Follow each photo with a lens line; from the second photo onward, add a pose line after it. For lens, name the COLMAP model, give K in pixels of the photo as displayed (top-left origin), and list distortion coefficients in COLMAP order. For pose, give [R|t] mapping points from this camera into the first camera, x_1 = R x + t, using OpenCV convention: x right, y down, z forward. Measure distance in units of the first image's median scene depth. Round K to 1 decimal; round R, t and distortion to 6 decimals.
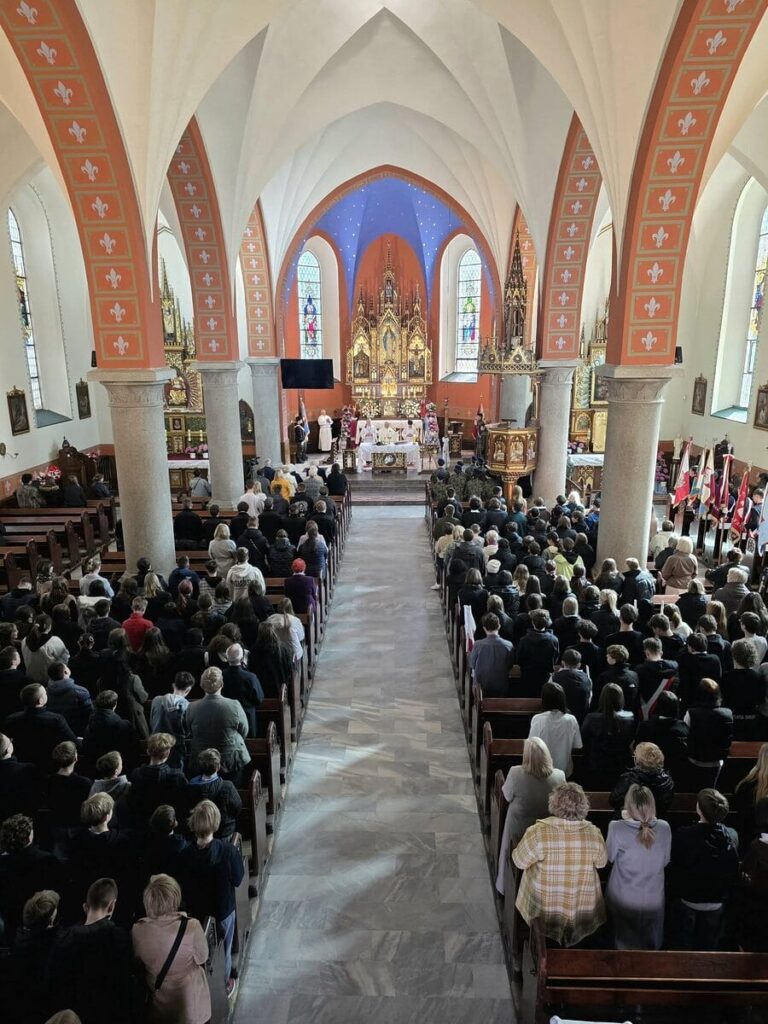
lens RADIAL K [[678.6, 0, 381.5], [0, 678.6, 515.1], [0, 0, 1]] dist [0.024810, -0.000882]
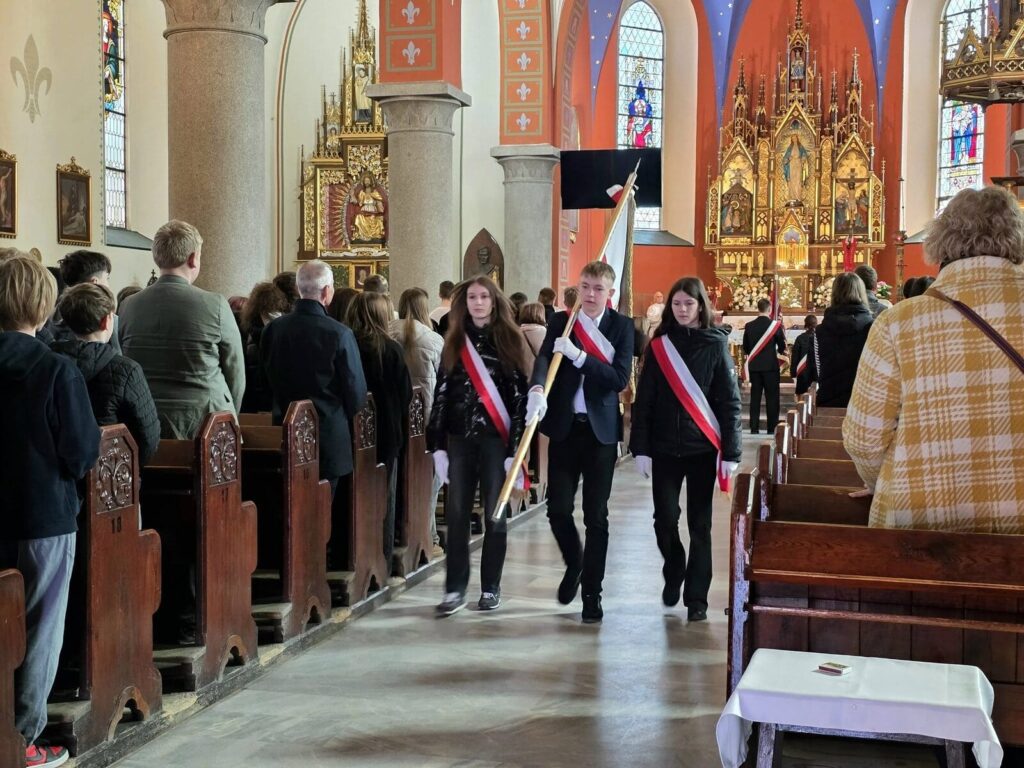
lens RADIAL K [[1340.9, 0, 513.0], [0, 1340.9, 385.0], [0, 0, 1]] dist [0.063741, 0.000000]
pose [[0.972248, 0.021892, -0.232925, 0.044236], [-0.069167, 0.978003, -0.196789, 0.113292], [0.223493, 0.207439, 0.952376, 0.043669]]
